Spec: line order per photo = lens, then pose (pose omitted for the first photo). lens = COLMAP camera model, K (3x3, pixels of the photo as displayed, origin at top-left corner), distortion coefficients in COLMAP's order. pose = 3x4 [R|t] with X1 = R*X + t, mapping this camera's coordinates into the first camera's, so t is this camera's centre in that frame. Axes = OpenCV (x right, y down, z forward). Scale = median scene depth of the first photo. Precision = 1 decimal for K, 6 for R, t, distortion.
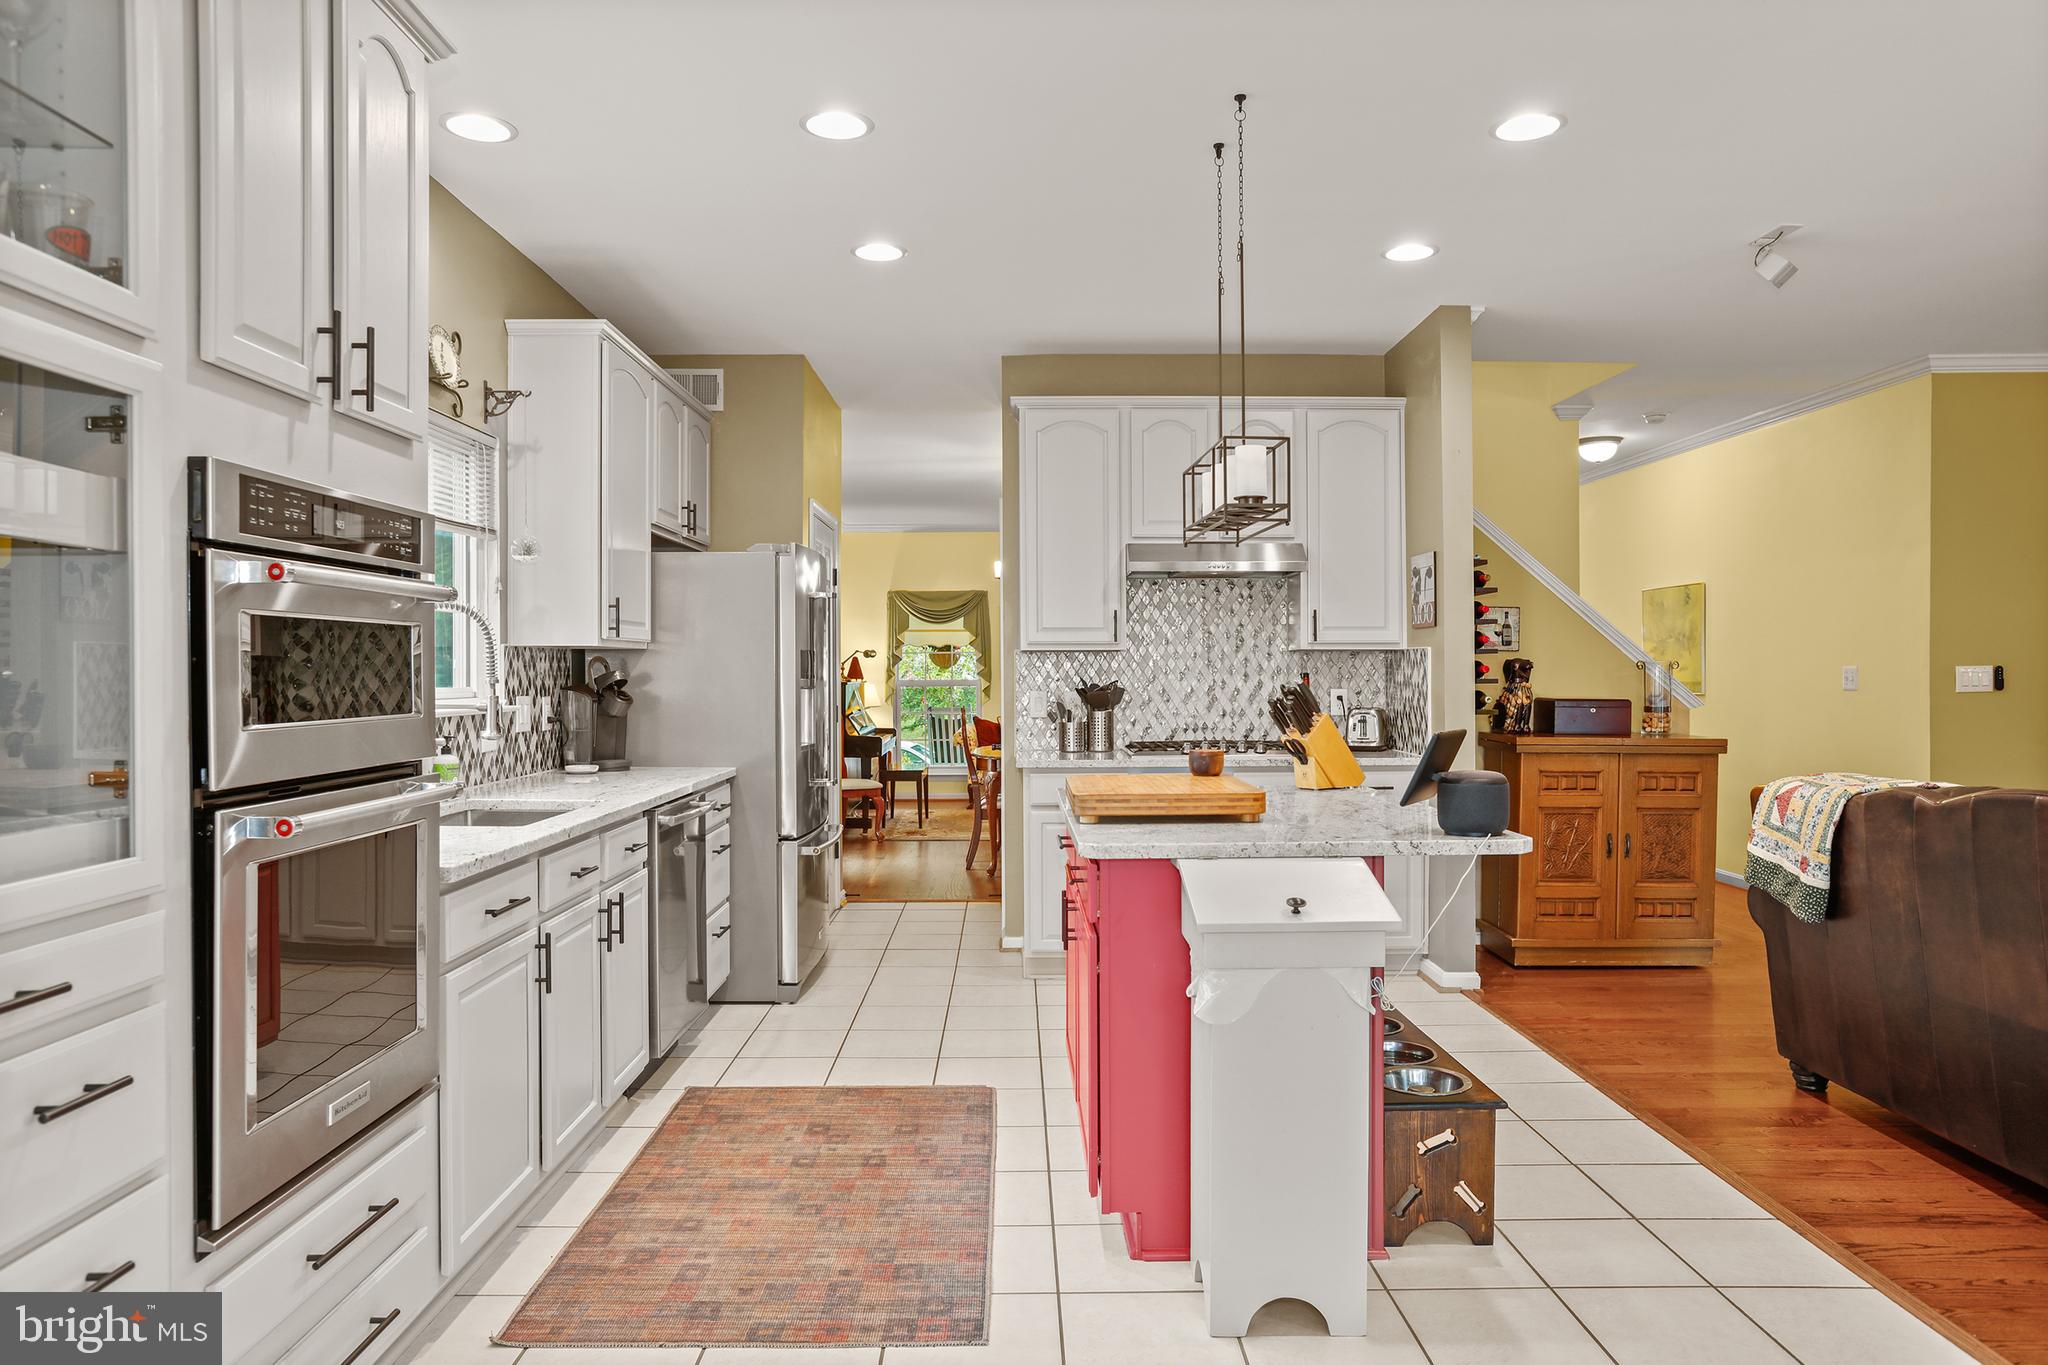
lens RADIAL K [[1332.3, 0, 1024.0], [0, 1332.3, 682.5], [0, 0, 1]] dist [-0.061215, 0.076901]
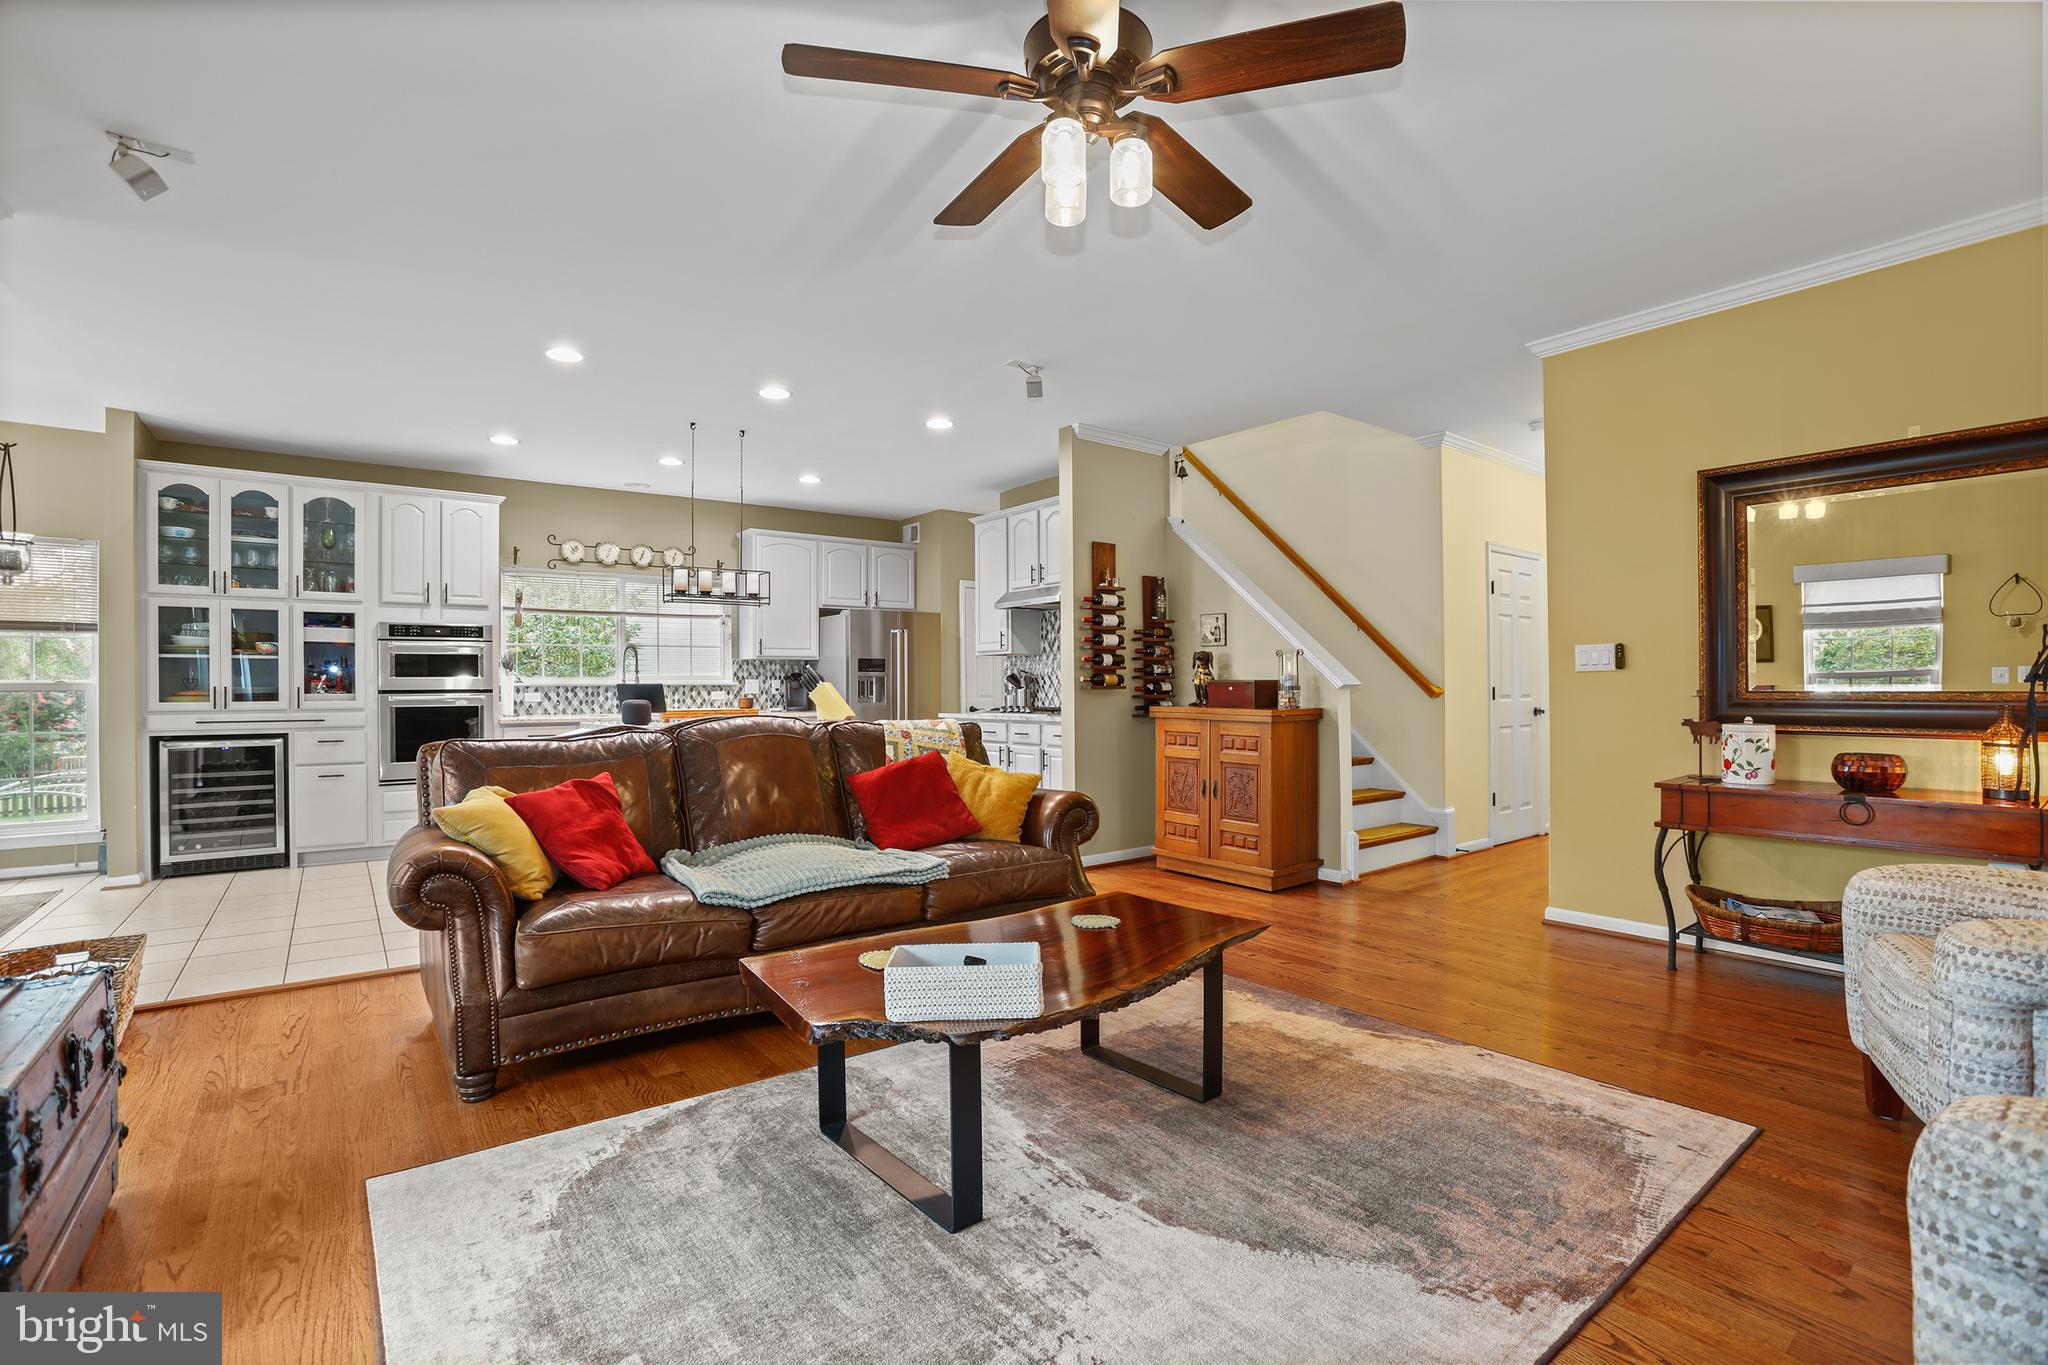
lens RADIAL K [[933.6, 0, 1020.6], [0, 933.6, 688.9], [0, 0, 1]] dist [-0.076764, 0.030373]
pose [[0.599934, 0.000273, -0.800050, 1.323392], [-0.001830, 0.999998, -0.001031, 0.028890], [0.800048, 0.002083, 0.599933, 0.337742]]
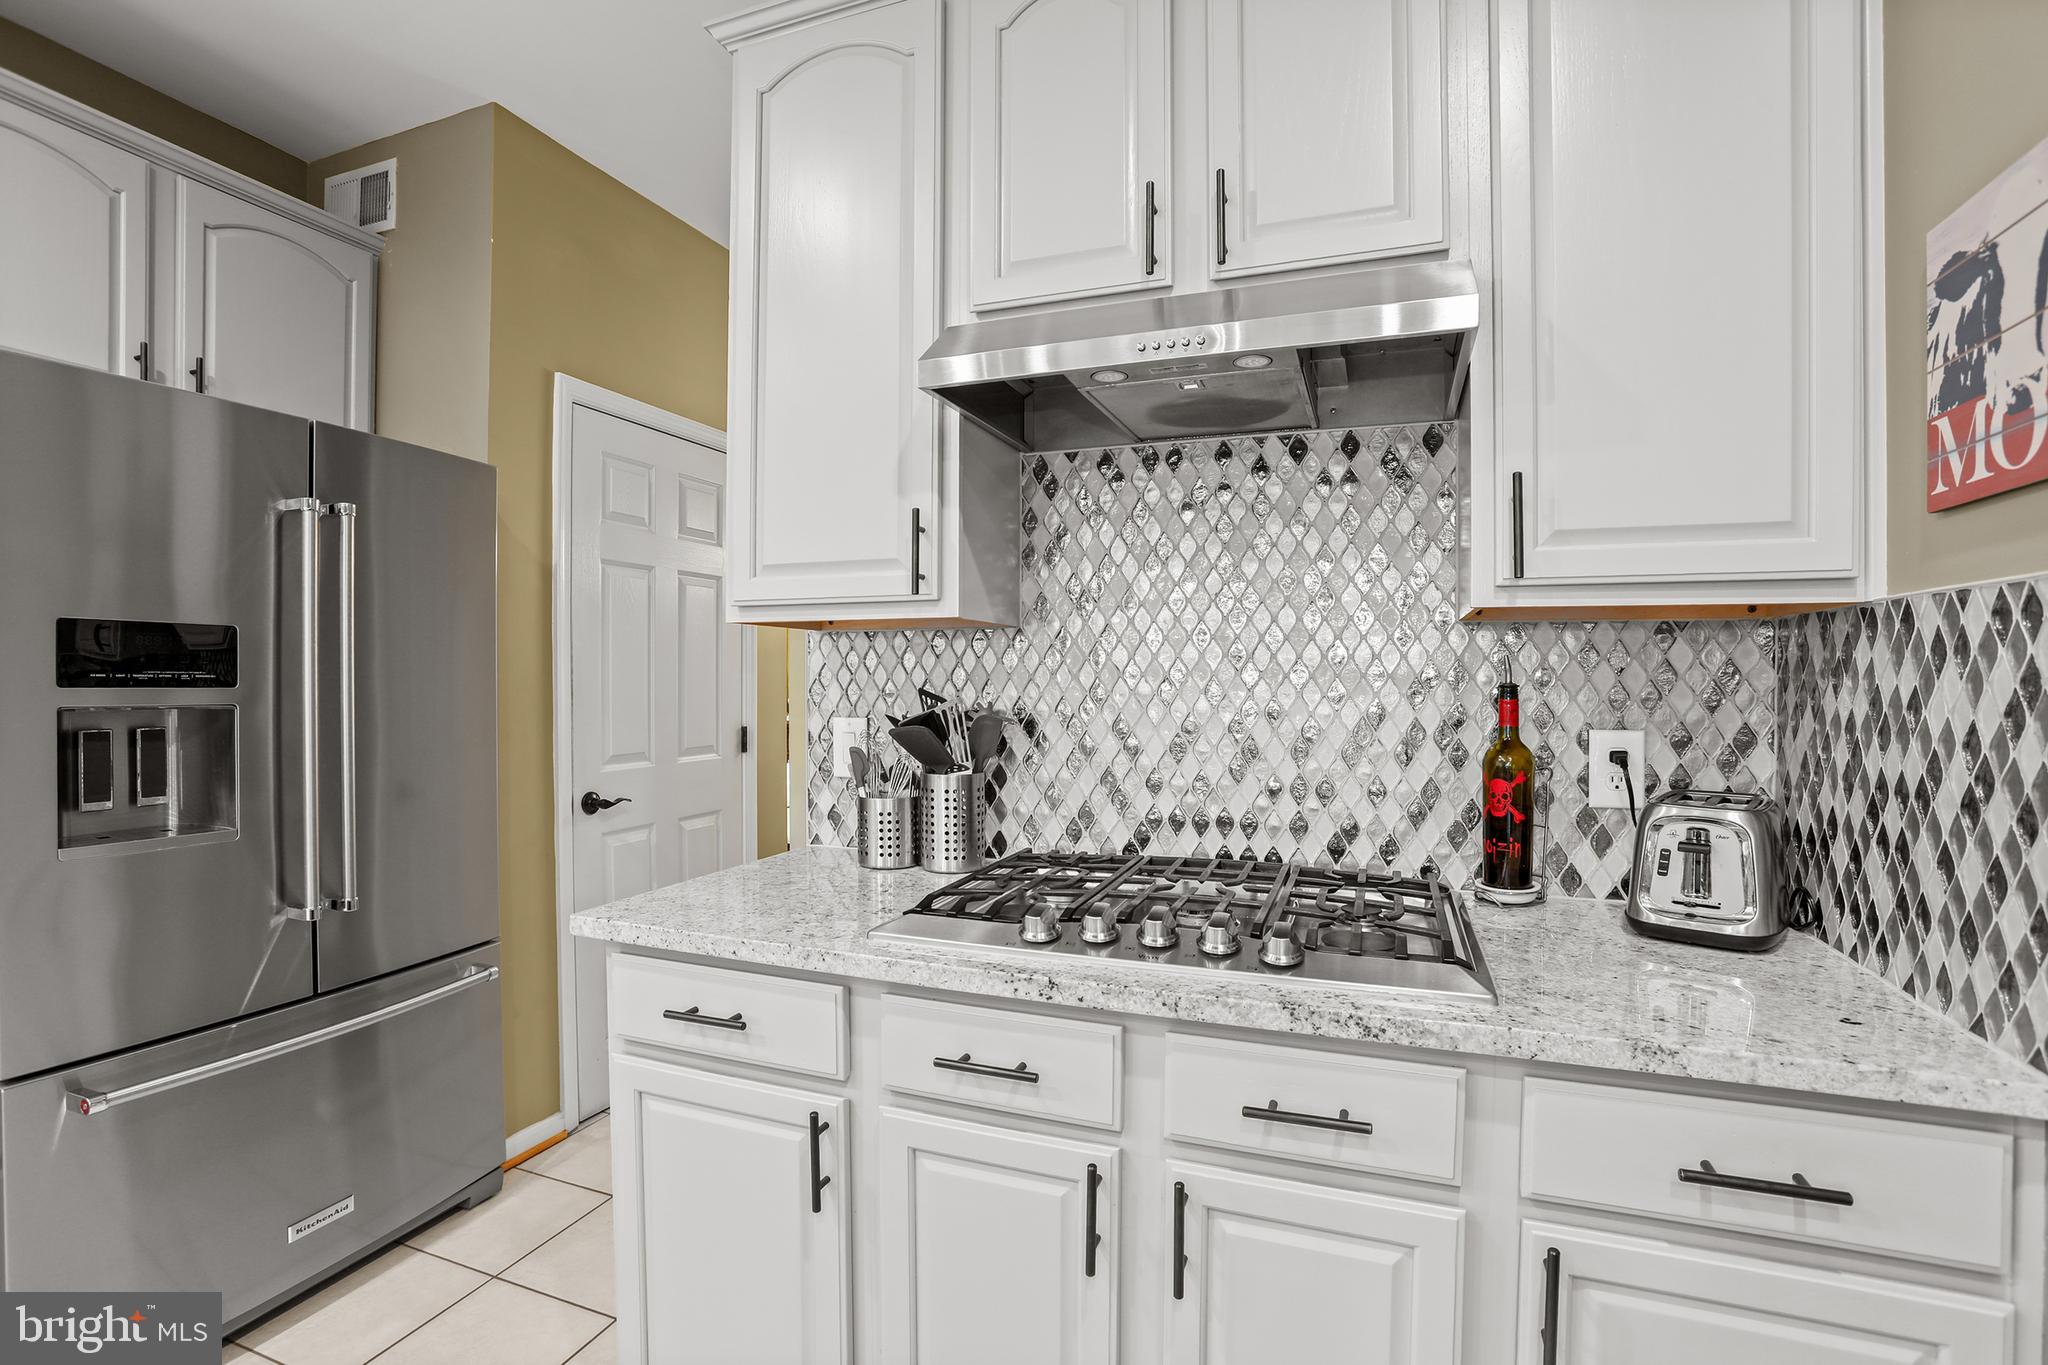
lens RADIAL K [[959.2, 0, 1021.5], [0, 959.2, 690.2], [0, 0, 1]] dist [-0.077409, 0.034715]
pose [[0.928643, 0.011196, -0.370807, 0.239152], [-0.010163, 0.999937, 0.004741, -0.006874], [0.370836, -0.000634, 0.928698, 0.936753]]
